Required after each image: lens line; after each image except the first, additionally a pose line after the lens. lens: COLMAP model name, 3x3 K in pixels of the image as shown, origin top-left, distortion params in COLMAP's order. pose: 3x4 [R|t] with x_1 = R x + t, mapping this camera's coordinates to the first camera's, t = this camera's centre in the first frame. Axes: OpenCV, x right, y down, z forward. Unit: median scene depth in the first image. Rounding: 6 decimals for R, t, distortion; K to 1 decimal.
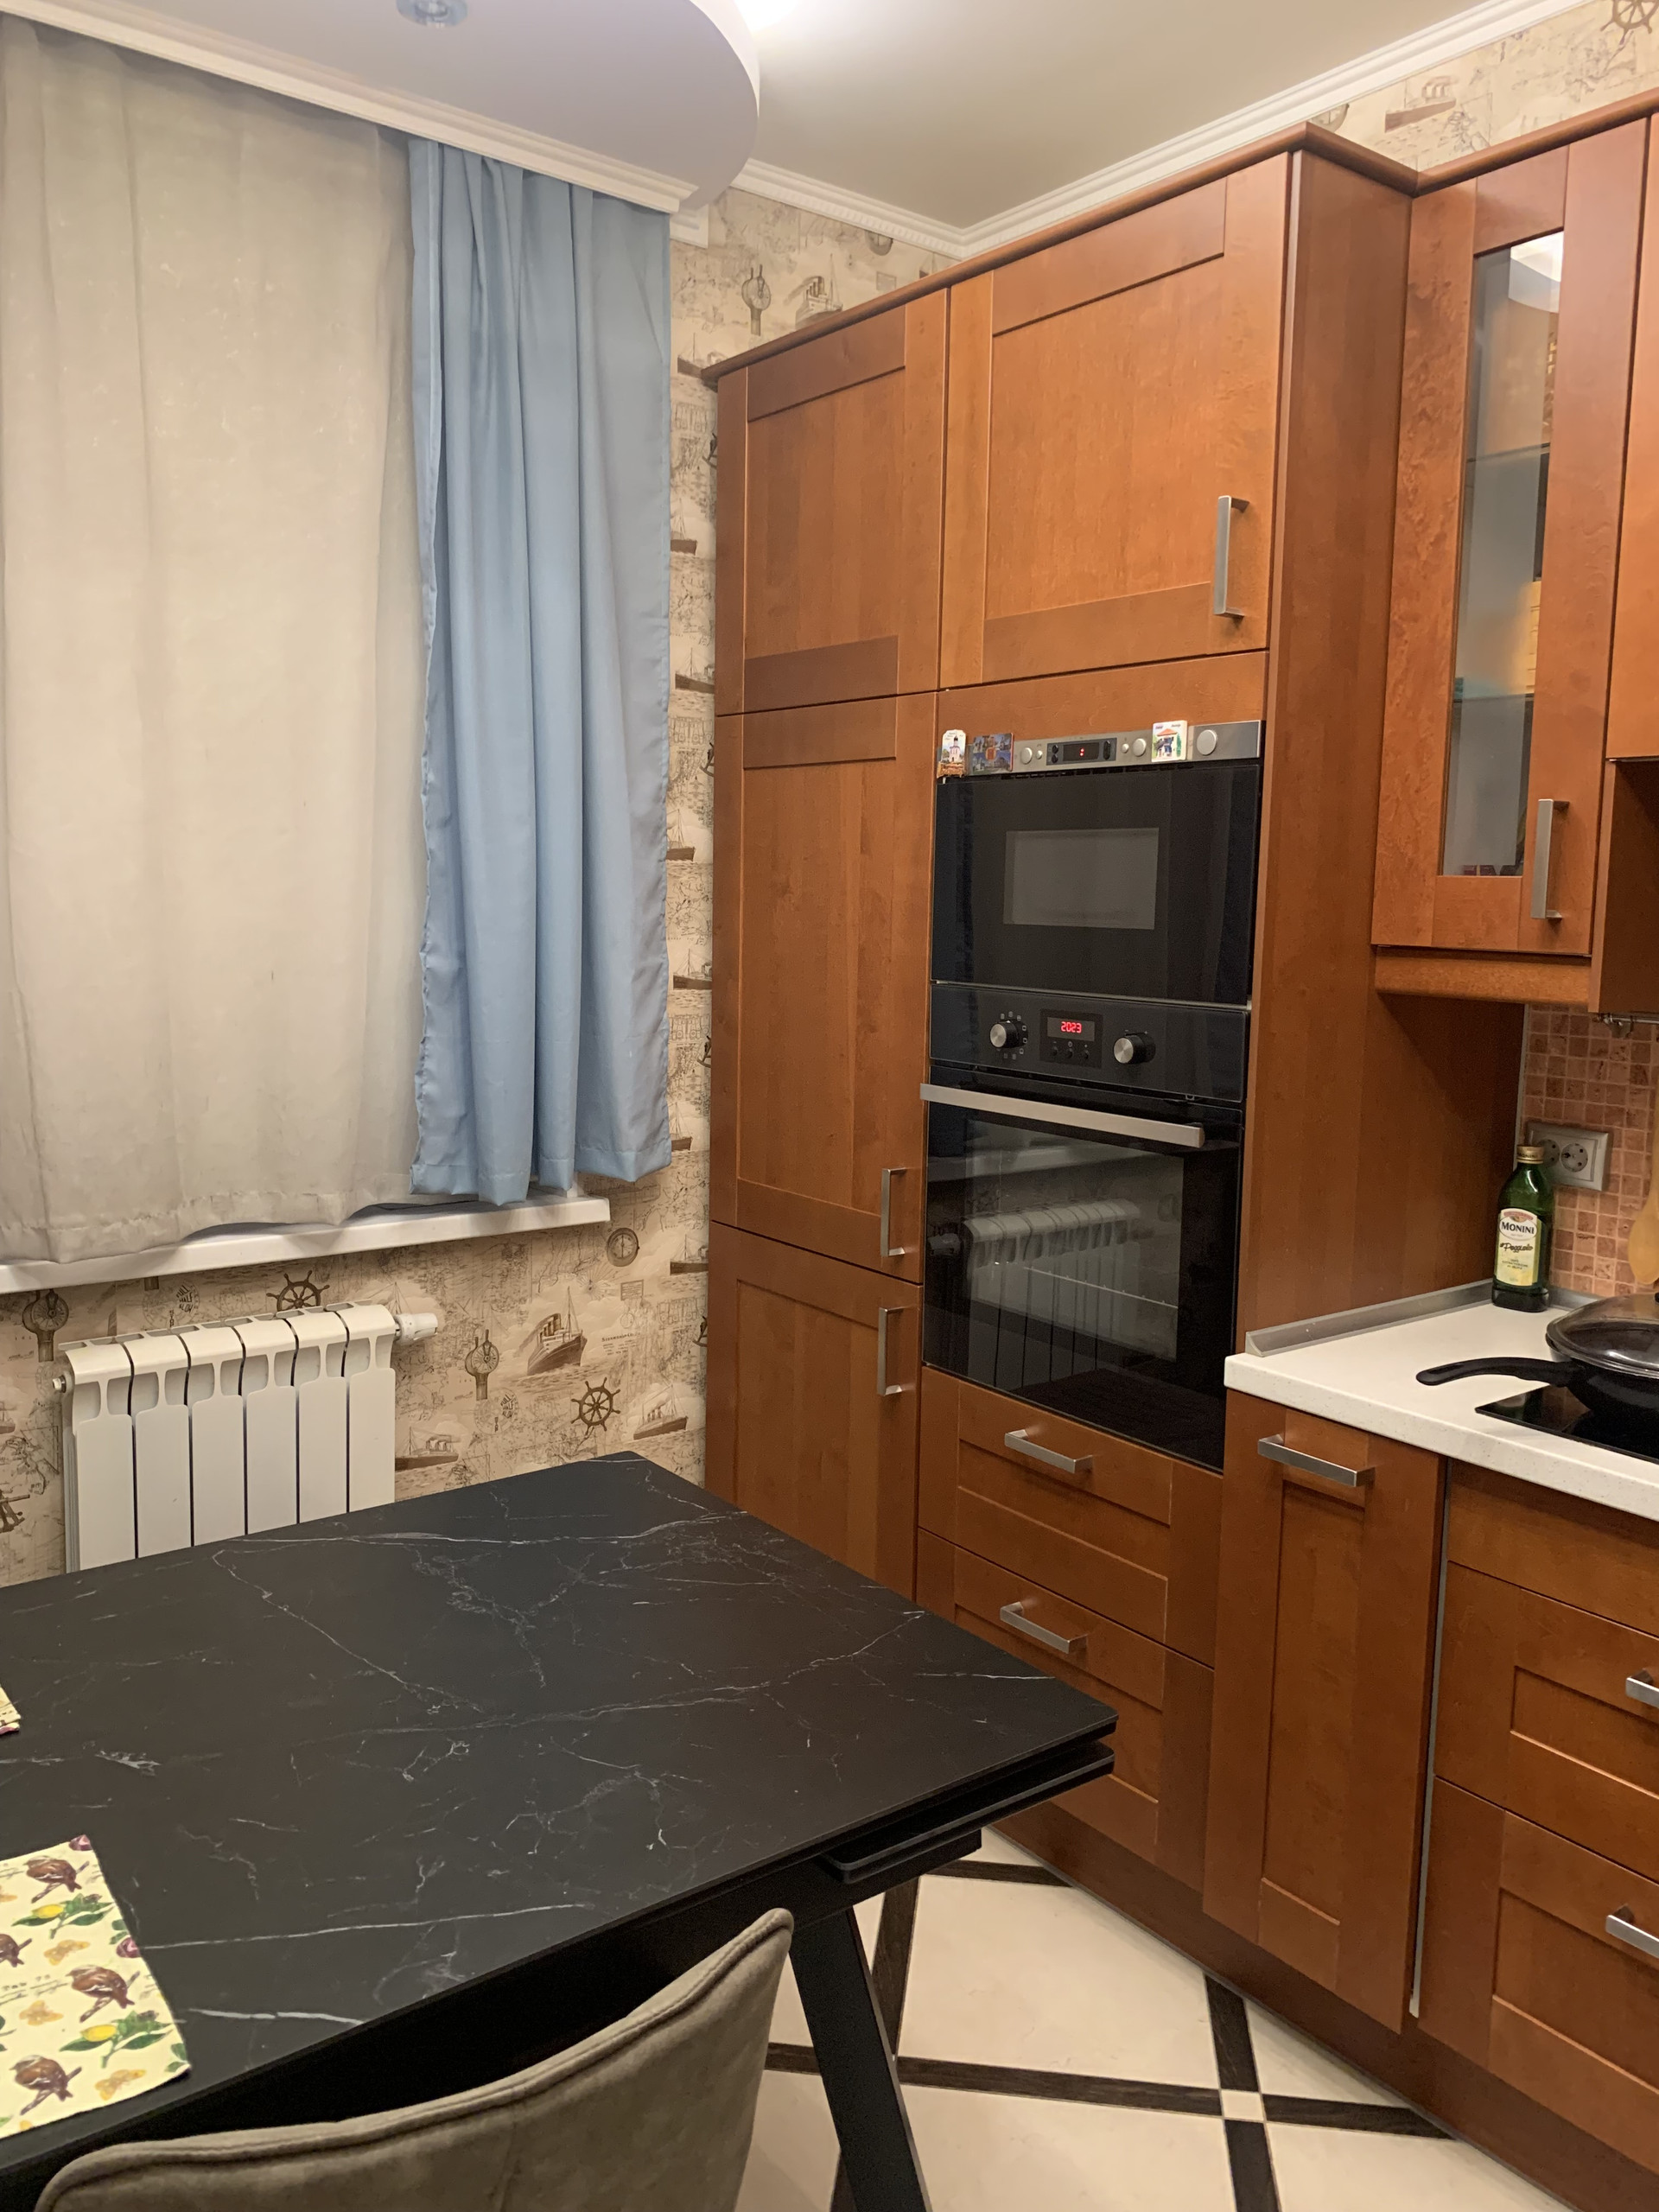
lens RADIAL K [[1686.4, 0, 826.0], [0, 1686.4, 1094.0], [0, 0, 1]] dist [0.030223, -0.023191]
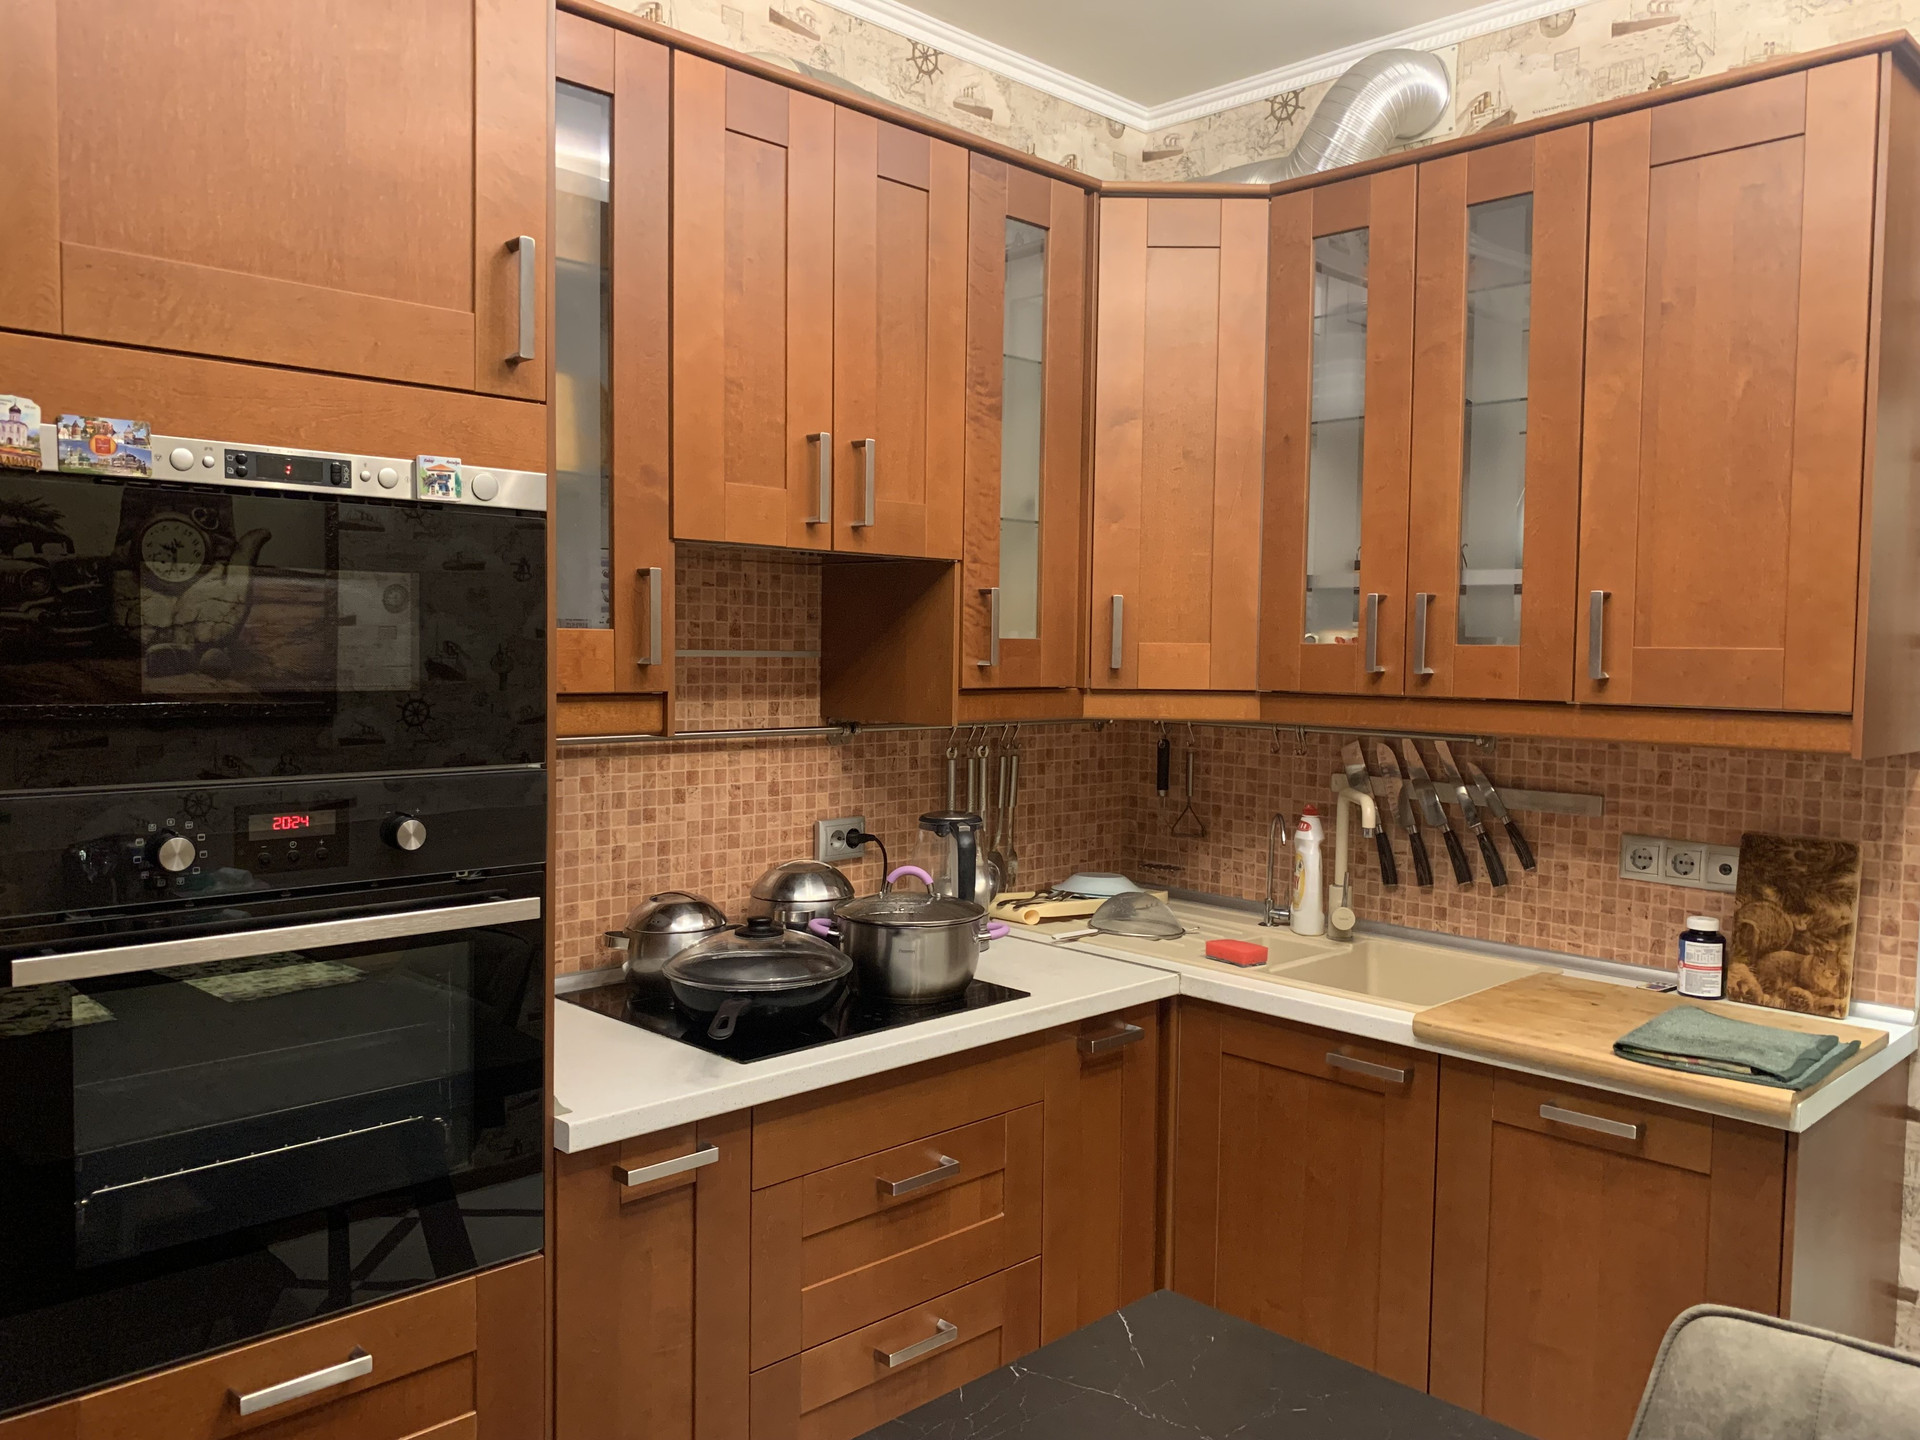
lens RADIAL K [[1463.8, 0, 960.7], [0, 1463.8, 726.4], [0, 0, 1]] dist [0.030223, -0.023191]
pose [[-0.148449, -0.070944, 0.986372, -0.528516], [0.117350, 0.989112, 0.088802, -0.100860], [-0.981933, 0.128934, -0.138507, 0.742562]]
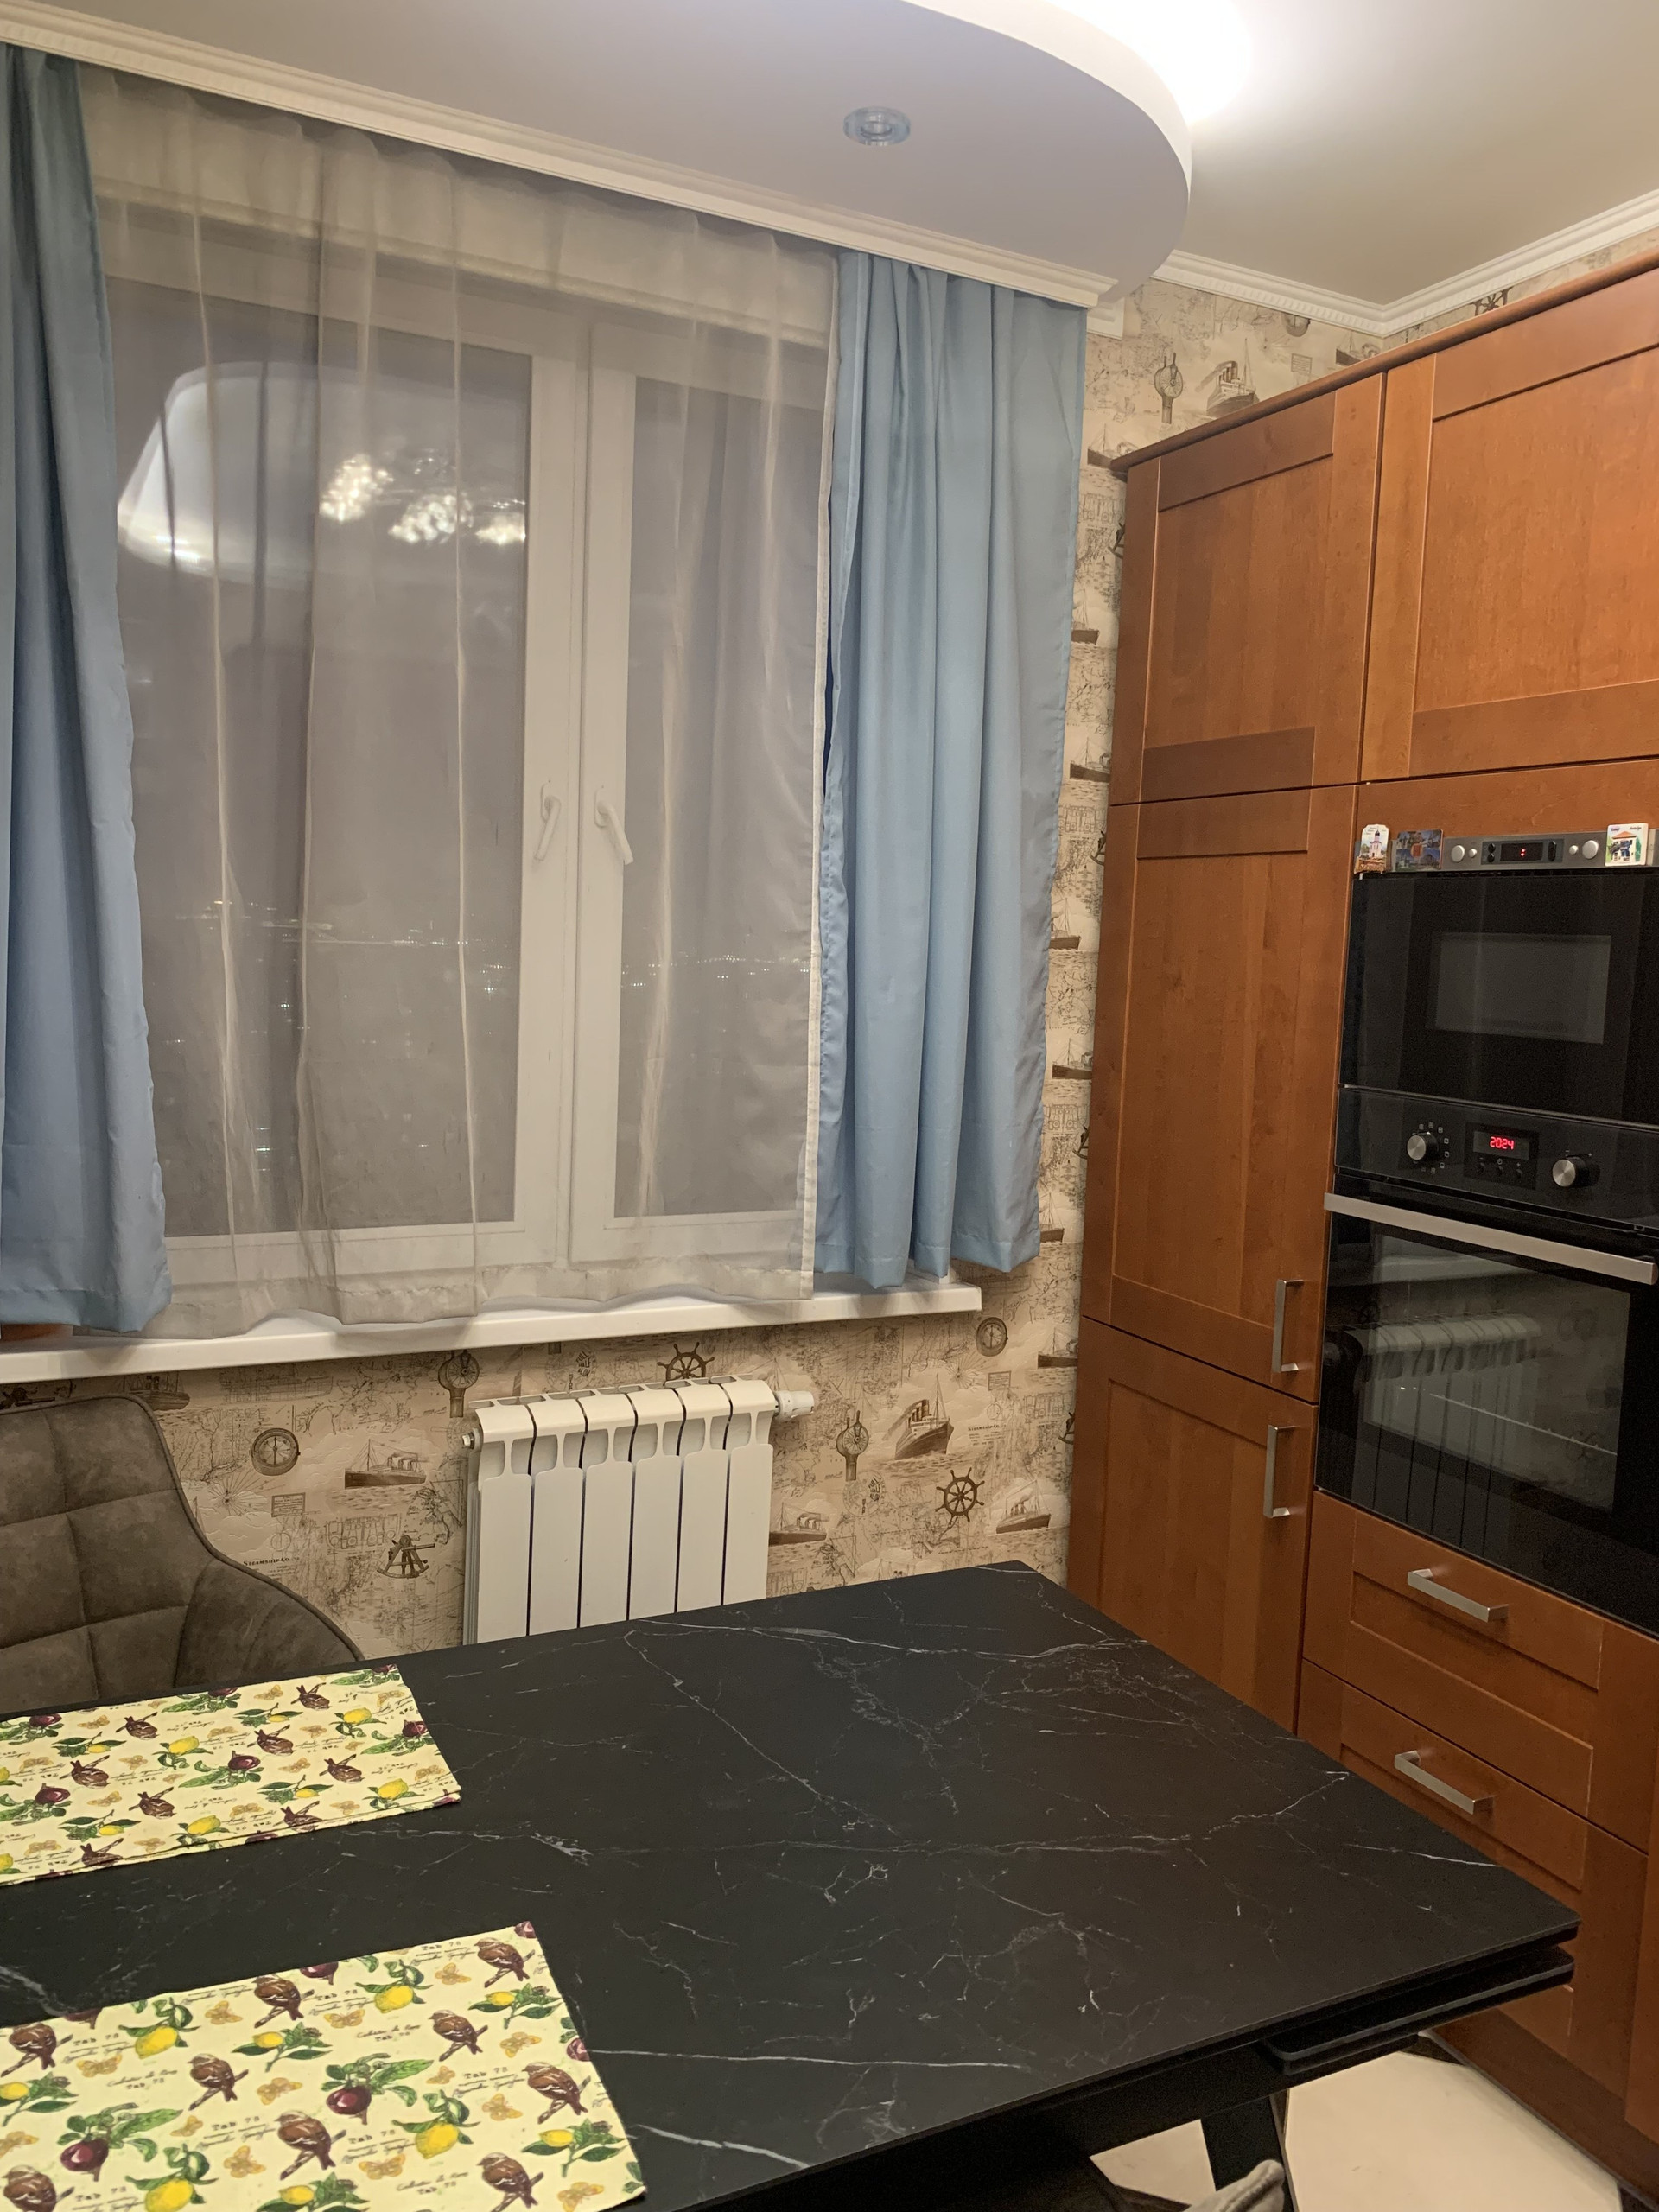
lens RADIAL K [[1686.4, 0, 846.3], [0, 1686.4, 1111.7], [0, 0, 1]] dist [0.030223, -0.023191]
pose [[0.982633, 0.038824, -0.181455, -0.038672], [-0.043963, 0.998736, -0.024382, -0.017136], [0.180279, 0.031936, 0.983097, 0.005645]]
